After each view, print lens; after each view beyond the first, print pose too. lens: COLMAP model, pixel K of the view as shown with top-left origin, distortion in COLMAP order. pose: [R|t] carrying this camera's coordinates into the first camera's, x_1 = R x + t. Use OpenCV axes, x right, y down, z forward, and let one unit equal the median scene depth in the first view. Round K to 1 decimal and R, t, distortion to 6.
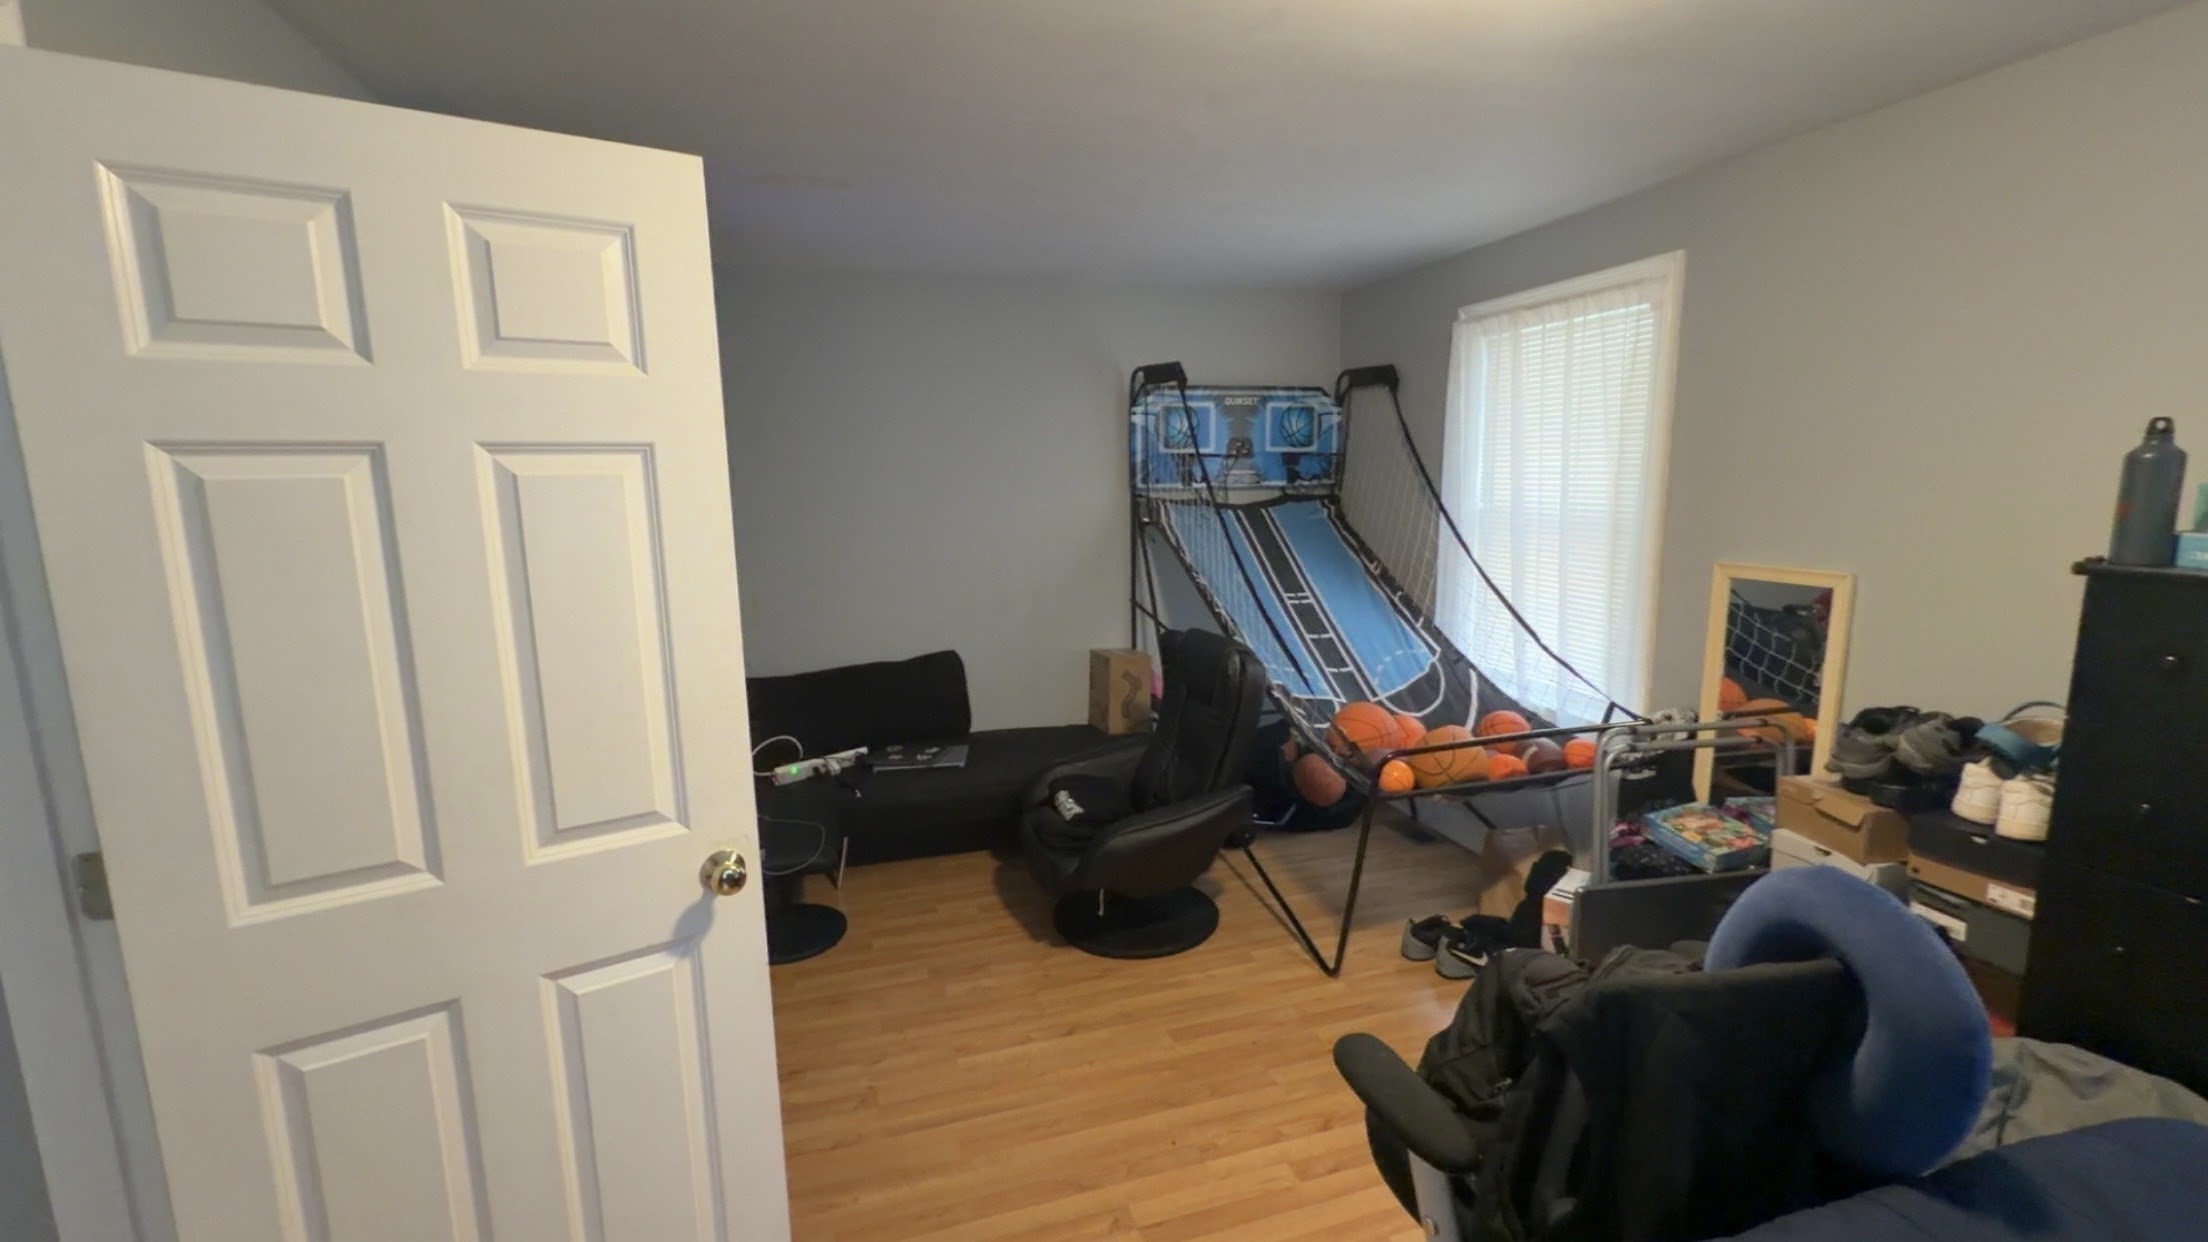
lens RADIAL K [[920.5, 0, 1104.0], [0, 920.5, 621.0], [0, 0, 1]] dist [-0.001898, -0.000251]
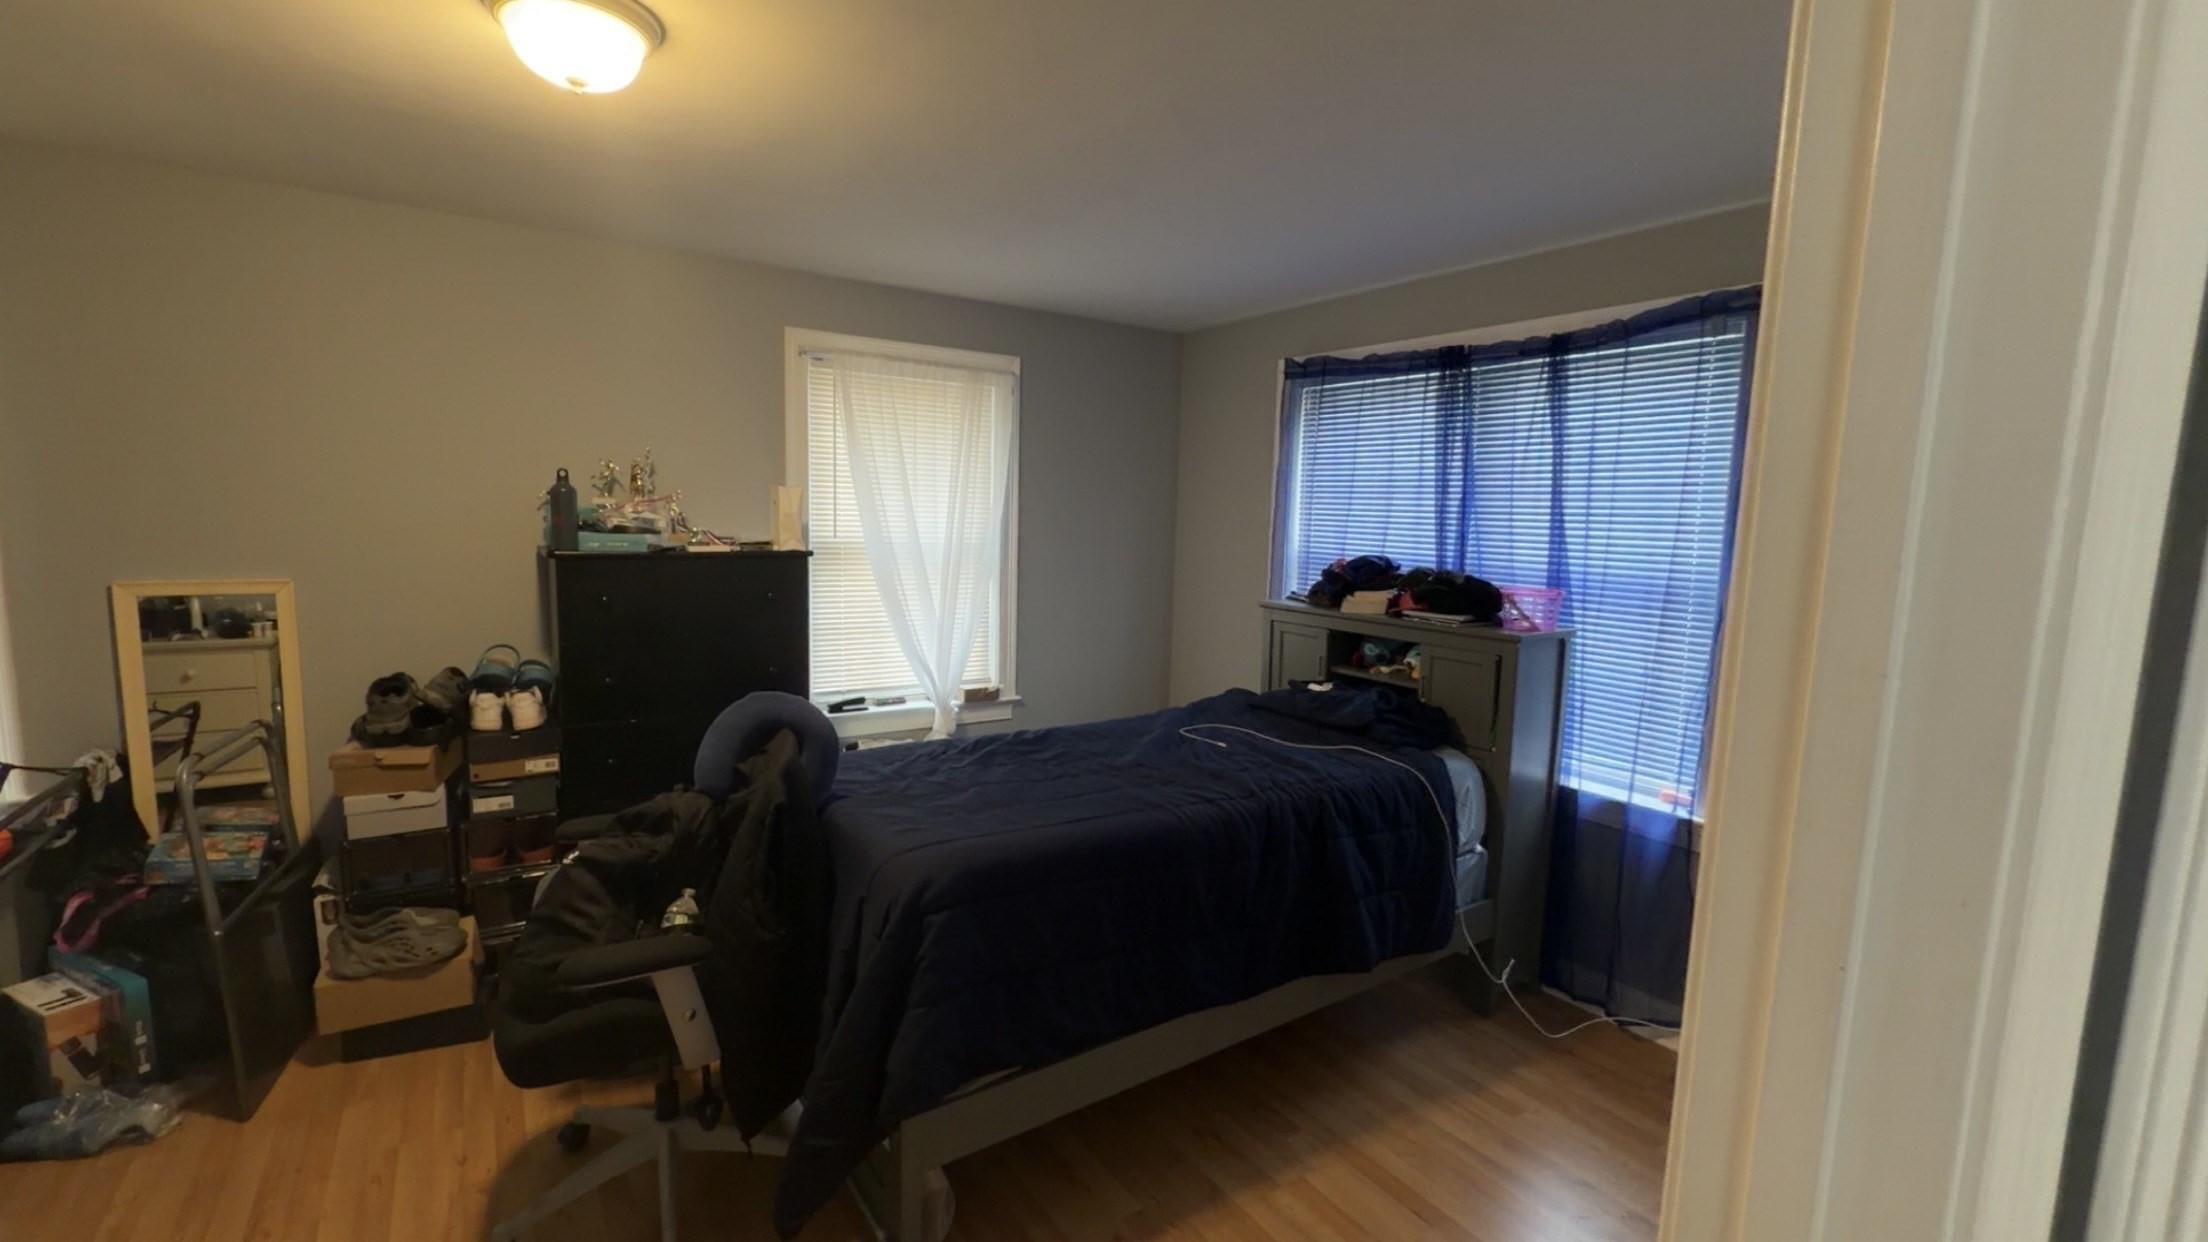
lens RADIAL K [[920.5, 0, 1104.0], [0, 920.5, 621.0], [0, 0, 1]] dist [-0.001898, -0.000251]
pose [[-0.287412, -0.109098, 0.951573, -0.739857], [0.125695, 0.980604, 0.150391, -0.056900], [-0.949524, 0.162832, -0.268124, 0.433810]]
